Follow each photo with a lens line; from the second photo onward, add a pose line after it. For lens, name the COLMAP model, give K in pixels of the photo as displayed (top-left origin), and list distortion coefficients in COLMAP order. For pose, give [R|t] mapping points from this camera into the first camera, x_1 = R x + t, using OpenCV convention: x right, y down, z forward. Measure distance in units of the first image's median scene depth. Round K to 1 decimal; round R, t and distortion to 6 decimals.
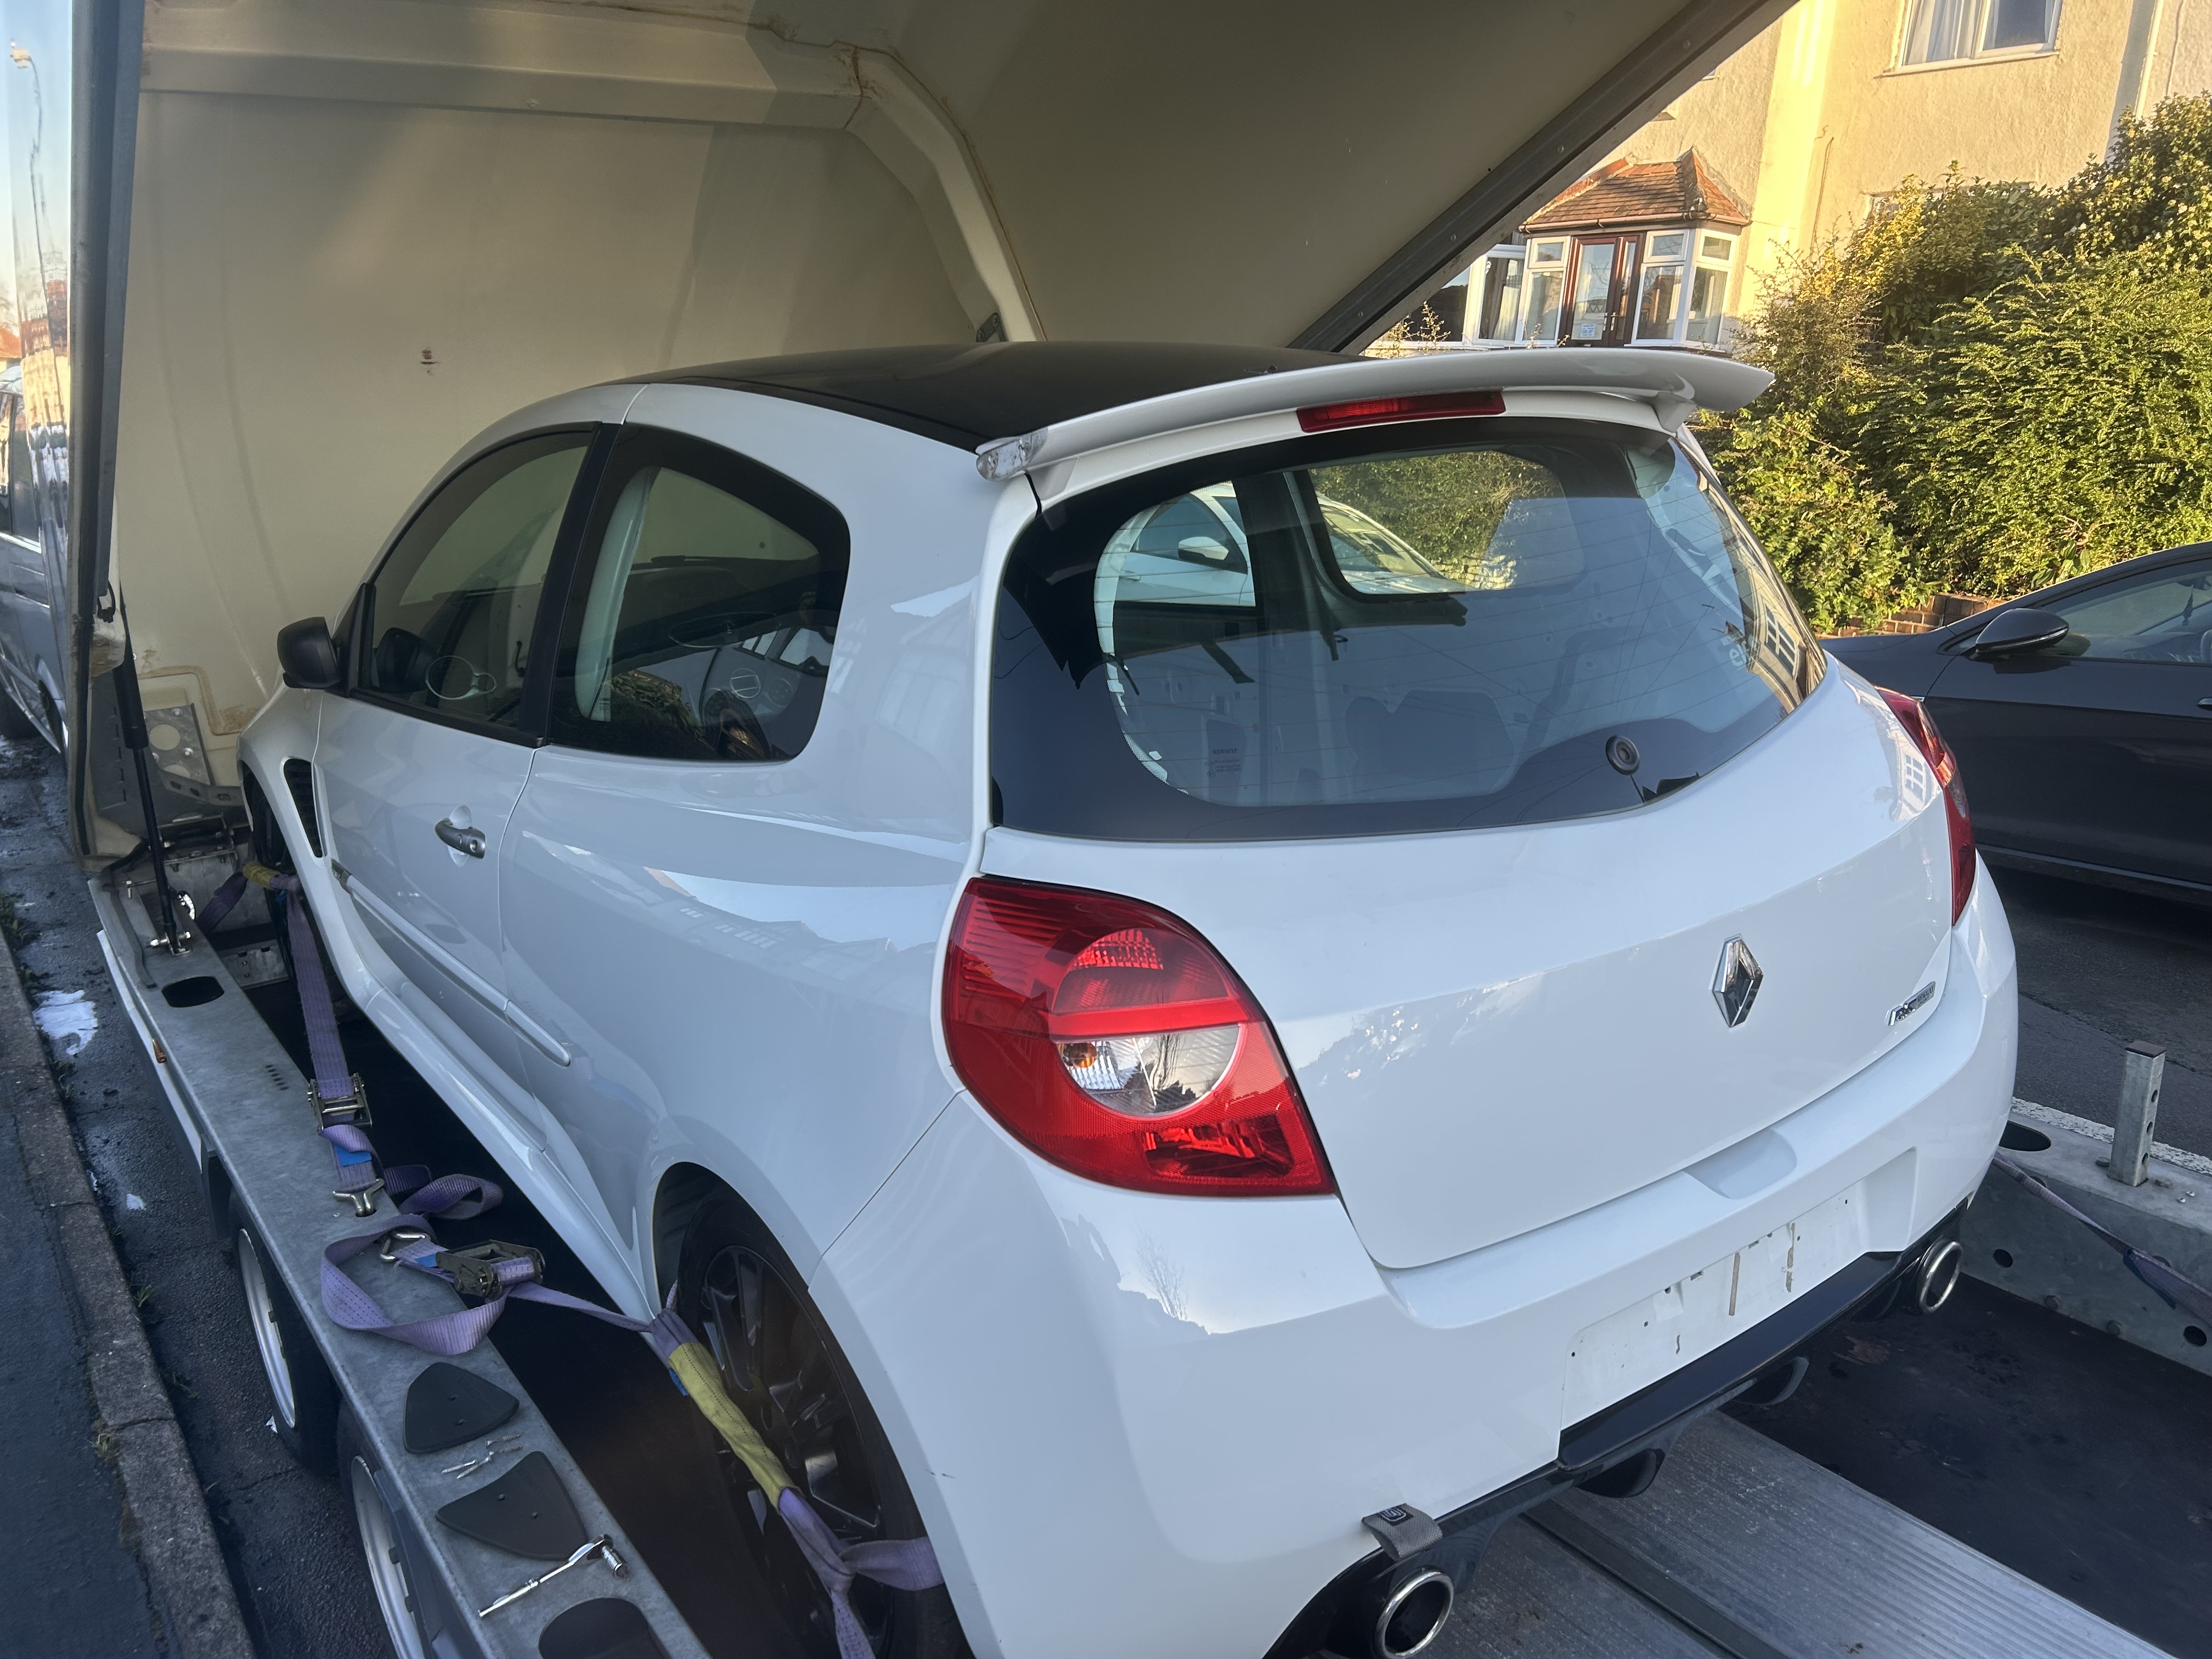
lens RADIAL K [[1647.1, 0, 1116.3], [0, 1647.1, 866.0], [0, 0, 1]] dist [0.050896, -0.043222]
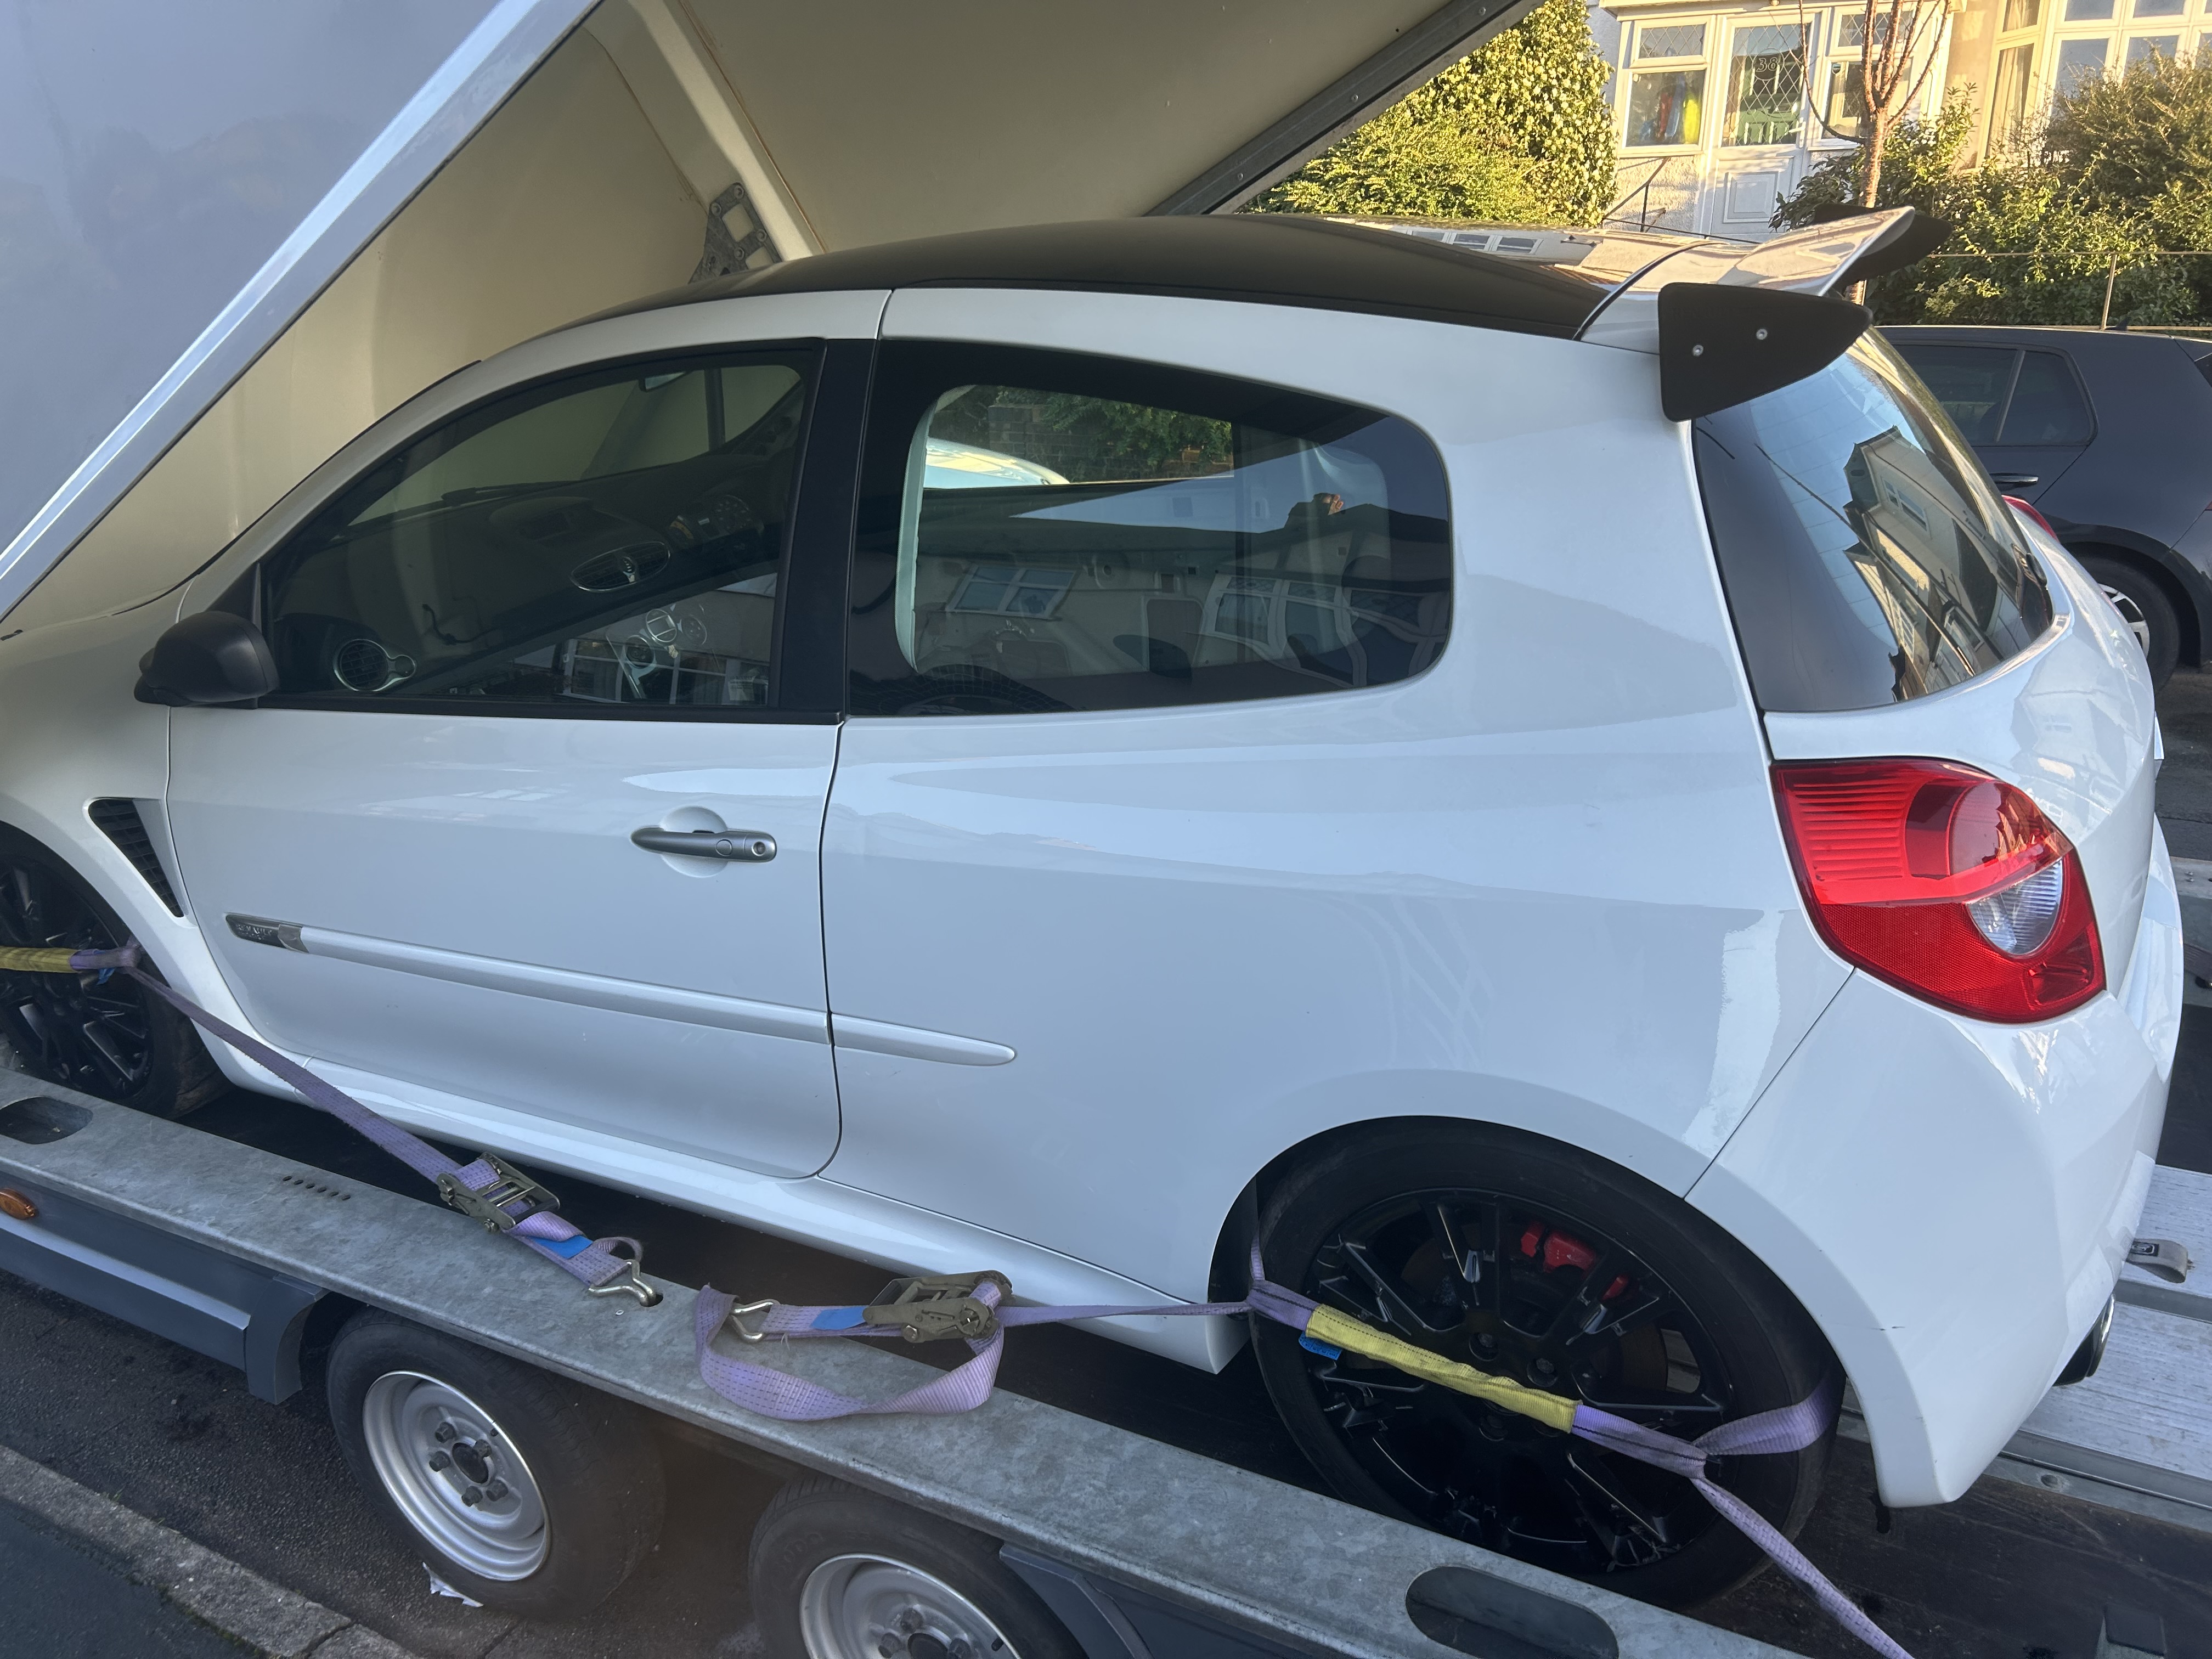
lens RADIAL K [[1647.1, 0, 1099.8], [0, 1647.1, 832.3], [0, 0, 1]] dist [0.050896, -0.043222]
pose [[0.904109, -0.182864, 0.386196, -0.557070], [0.157936, 0.982808, 0.095622, -0.074442], [-0.397043, -0.025459, 0.917447, 0.147067]]
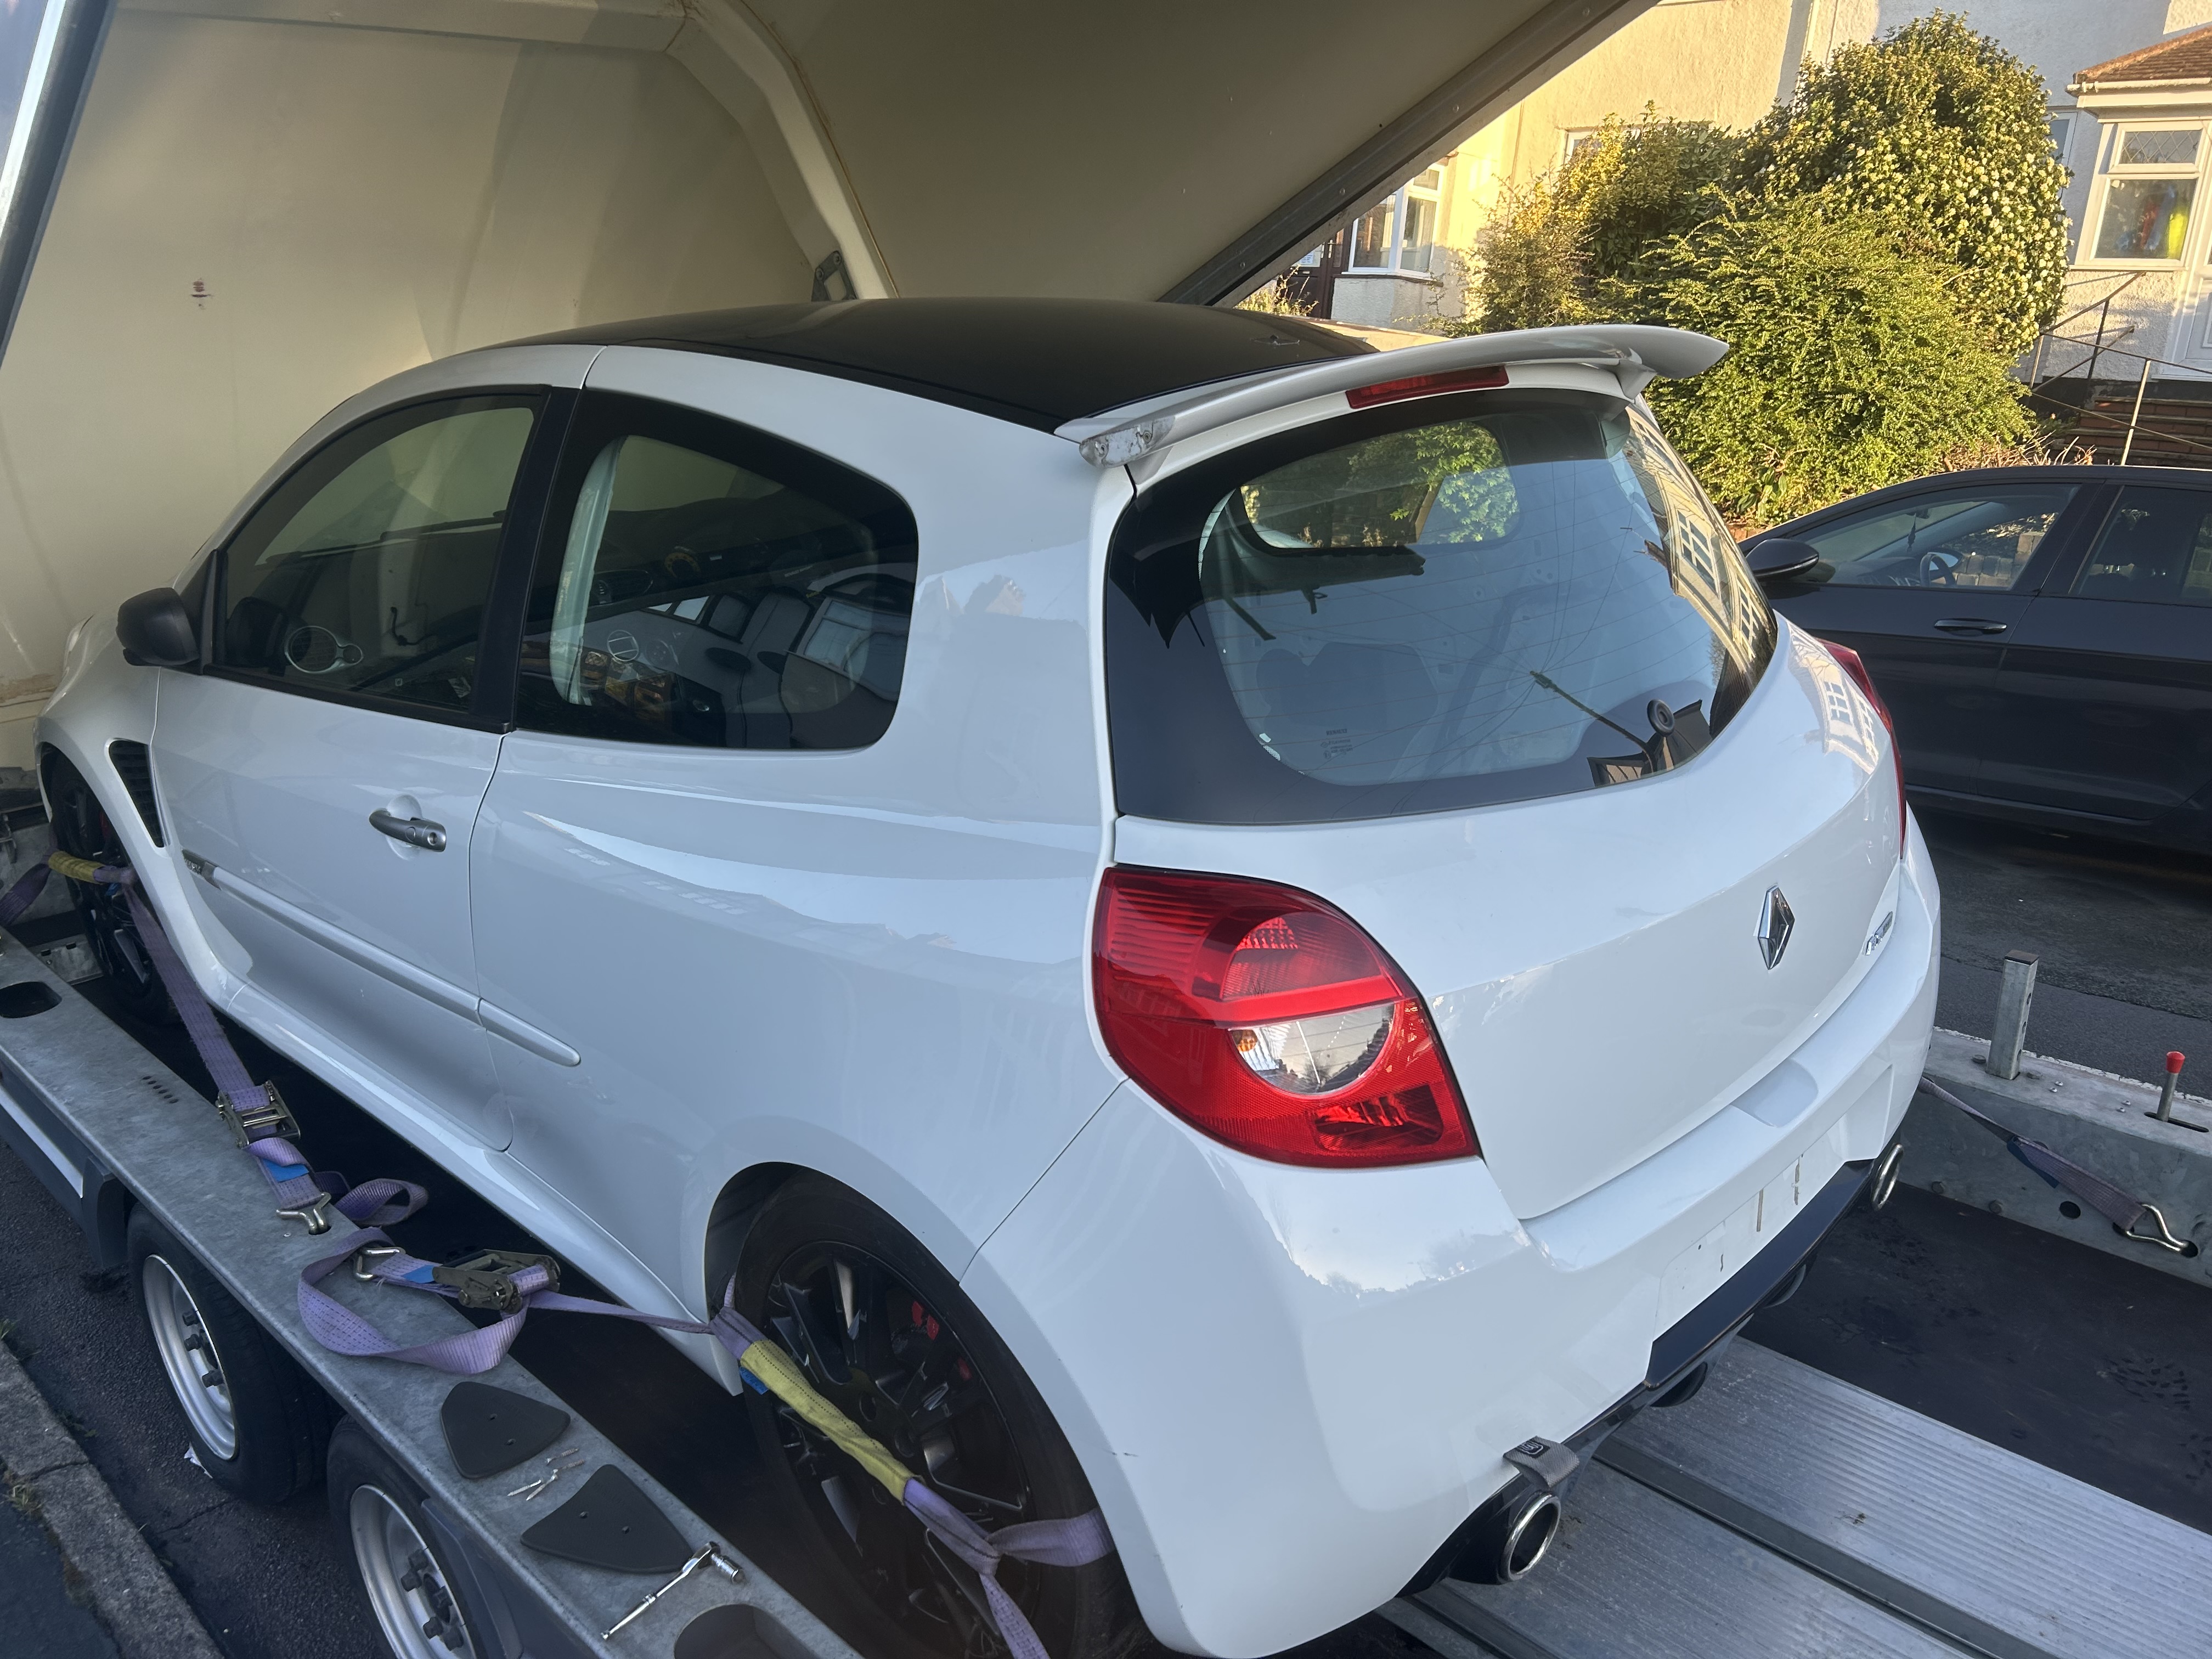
lens RADIAL K [[1647.1, 0, 1099.9], [0, 1647.1, 869.1], [0, 0, 1]] dist [0.050896, -0.043222]
pose [[0.986559, -0.045353, 0.156988, -0.161582], [0.038084, 0.998072, 0.049004, -0.026884], [-0.158908, -0.042366, 0.986384, 0.005894]]
